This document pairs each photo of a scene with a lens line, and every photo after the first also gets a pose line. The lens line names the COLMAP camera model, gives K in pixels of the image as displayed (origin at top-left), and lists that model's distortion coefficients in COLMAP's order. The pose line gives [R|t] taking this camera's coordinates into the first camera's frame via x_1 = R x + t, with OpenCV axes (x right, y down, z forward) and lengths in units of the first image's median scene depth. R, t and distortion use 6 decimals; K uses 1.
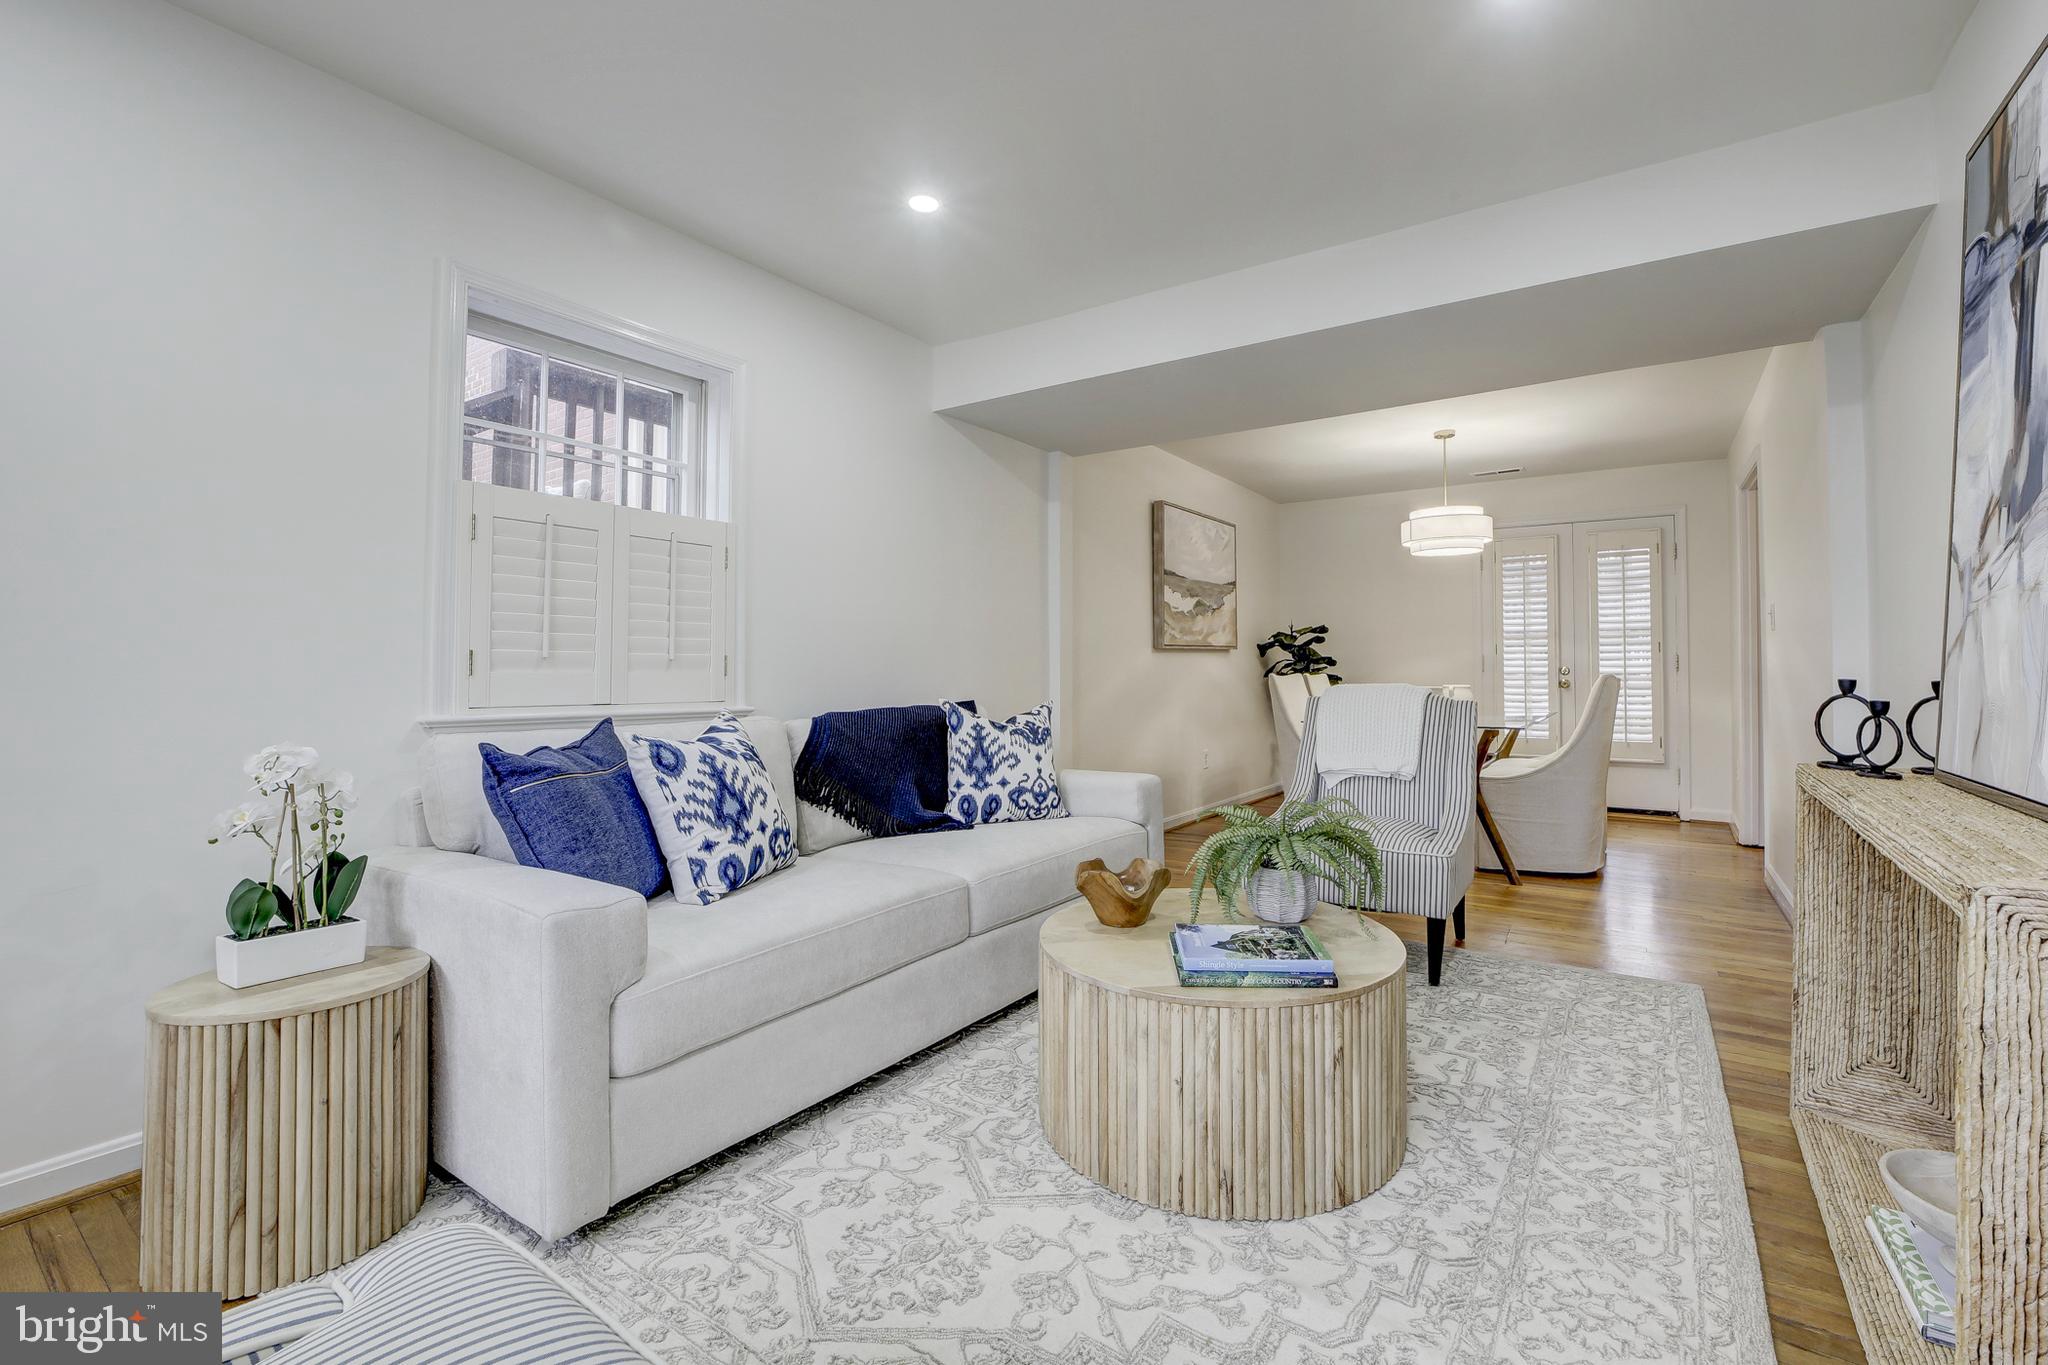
lens RADIAL K [[869.9, 0, 1028.7], [0, 869.9, 673.8], [0, 0, 1]] dist [-0.000077, 0.000000]
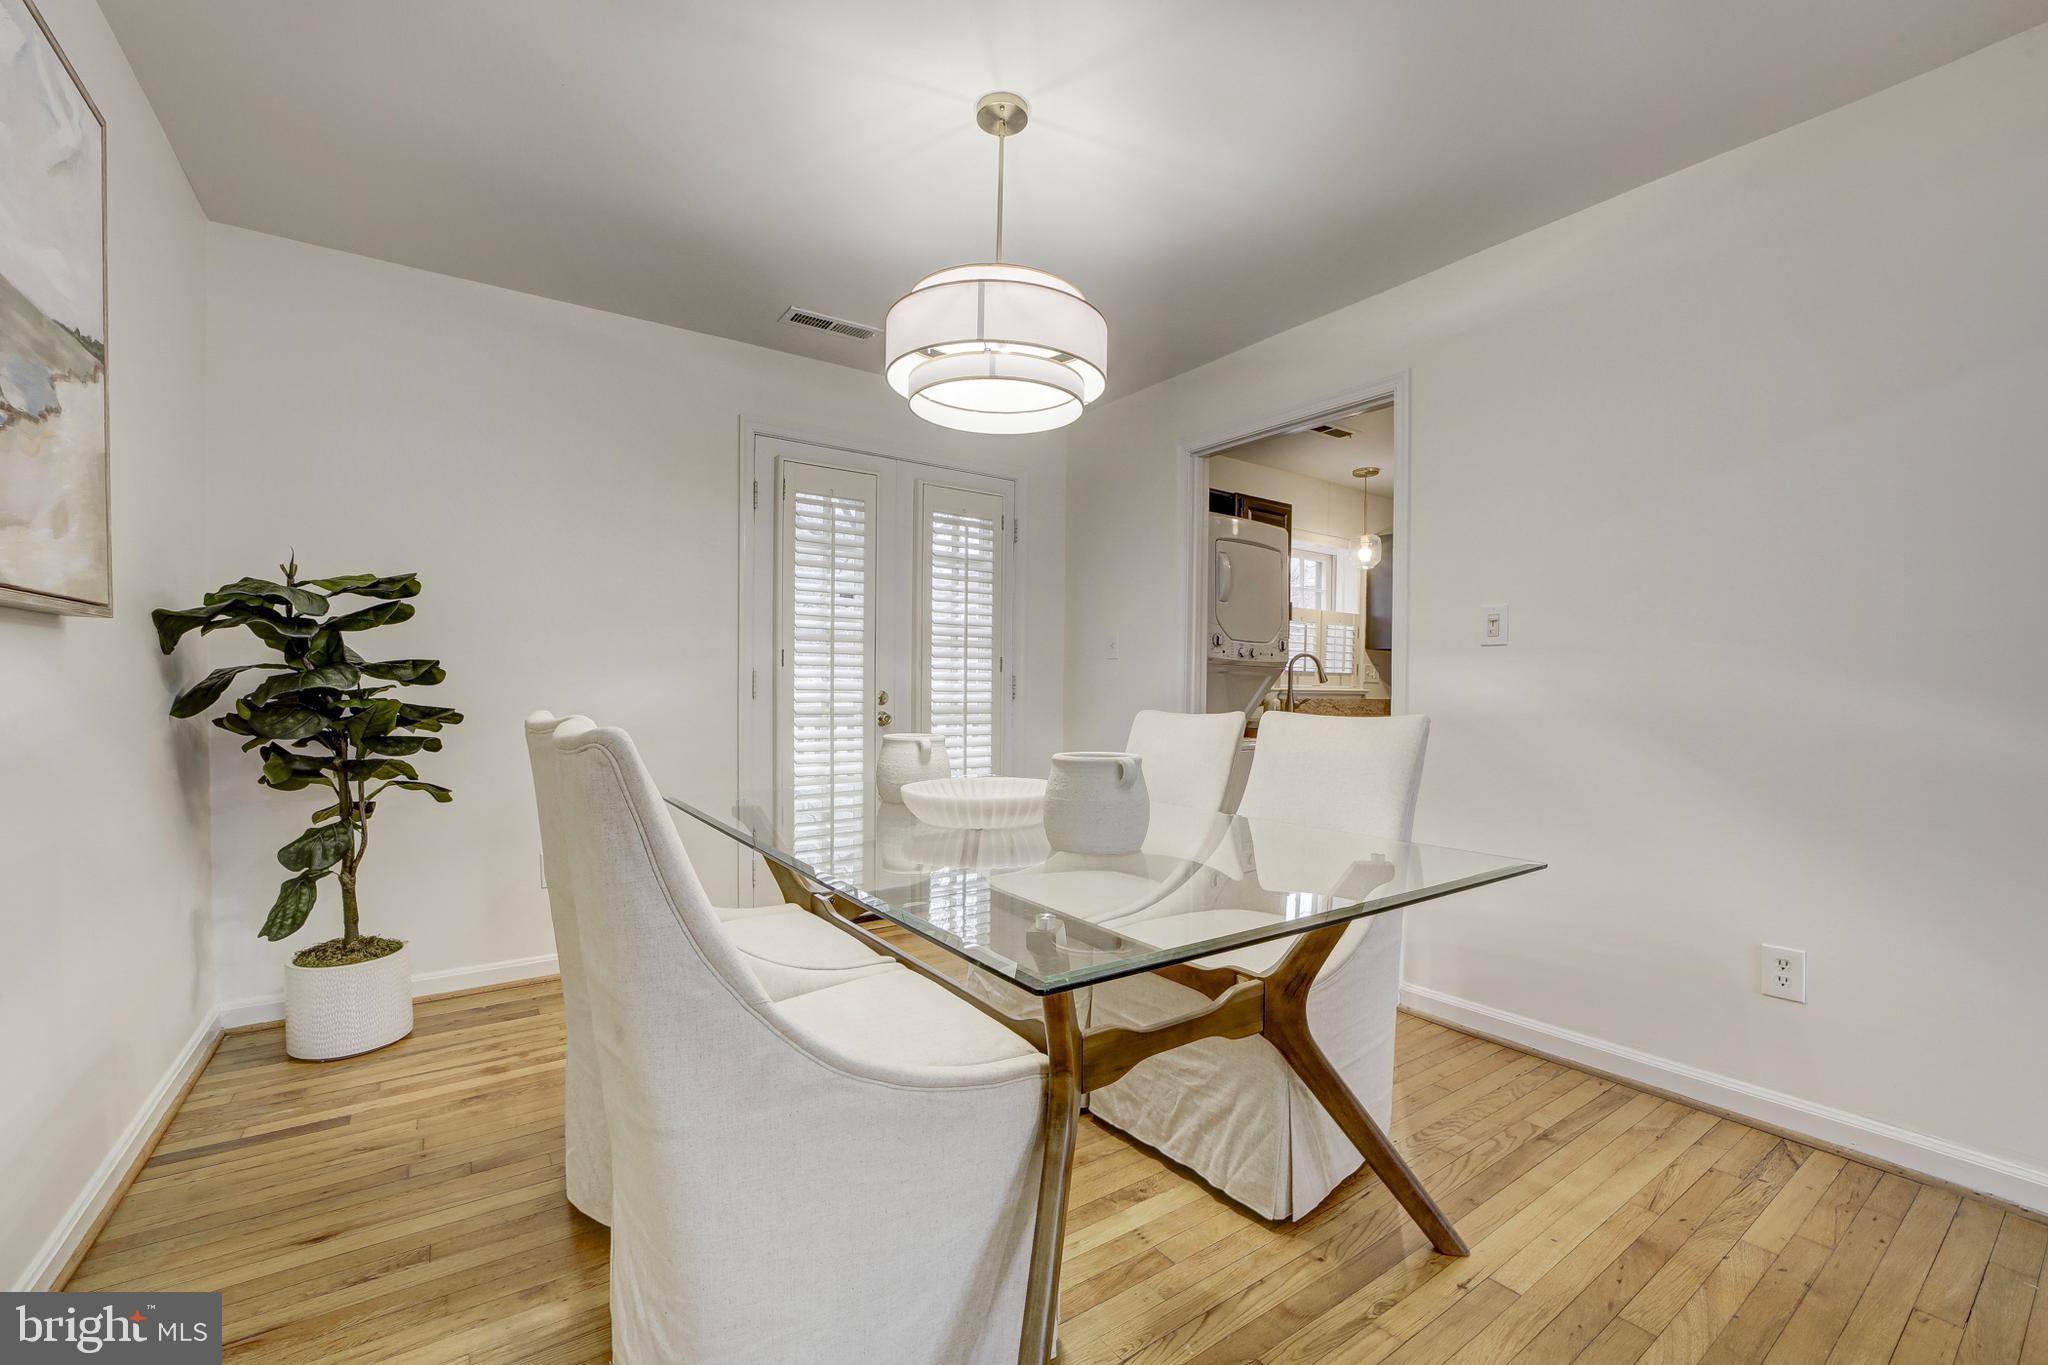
lens RADIAL K [[815.6, 0, 1024.1], [0, 815.6, 695.7], [0, 0, 1]] dist [-0.023837, 0.000418]
pose [[0.351693, -0.000936, 0.936115, 0.110647], [-0.006360, 0.999974, 0.003389, -0.007058], [-0.936094, -0.007146, 0.351677, 0.630202]]
